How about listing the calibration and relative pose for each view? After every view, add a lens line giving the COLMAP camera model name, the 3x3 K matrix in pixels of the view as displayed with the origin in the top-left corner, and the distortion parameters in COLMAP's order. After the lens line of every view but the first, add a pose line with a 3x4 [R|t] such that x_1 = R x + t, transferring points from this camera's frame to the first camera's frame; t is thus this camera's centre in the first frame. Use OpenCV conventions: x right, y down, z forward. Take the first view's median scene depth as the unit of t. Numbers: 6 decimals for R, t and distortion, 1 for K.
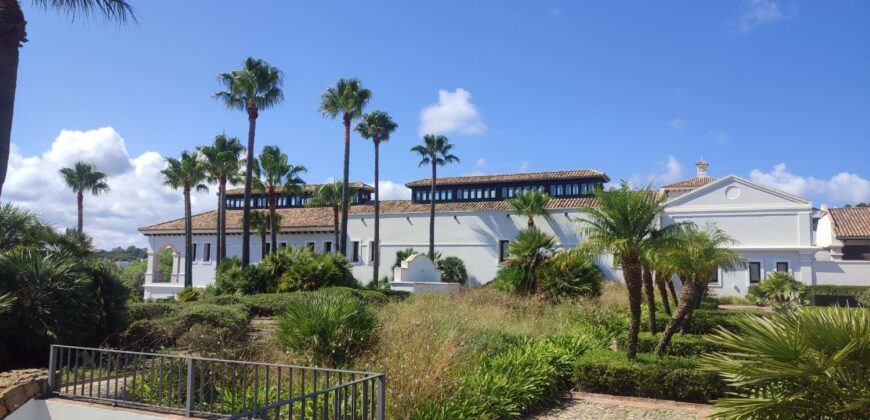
lens RADIAL K [[603.8, 0, 429.7], [0, 603.8, 195.3], [0, 0, 1]] dist [0.003227, -0.002476]
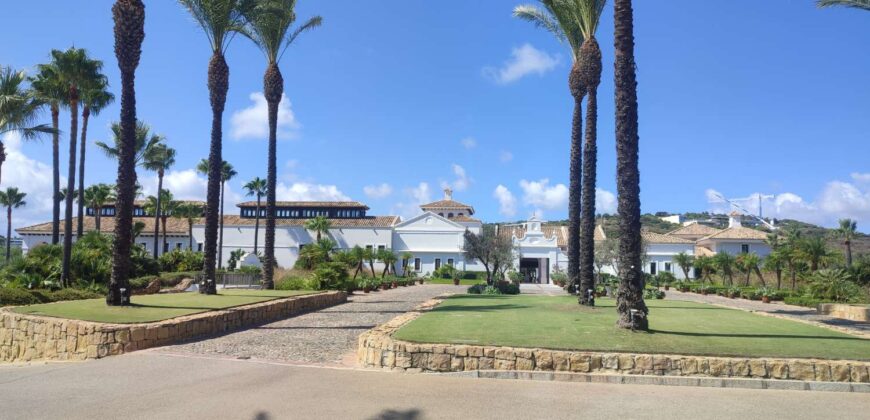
lens RADIAL K [[608.0, 0, 435.0], [0, 608.0, 210.0], [0, 0, 1]] dist [-0.008577, -0.004839]
pose [[0.947365, 0.032974, 0.318453, -0.076301], [-0.042182, 0.998866, 0.022059, -0.084457], [-0.317365, -0.034331, 0.947682, -0.801583]]
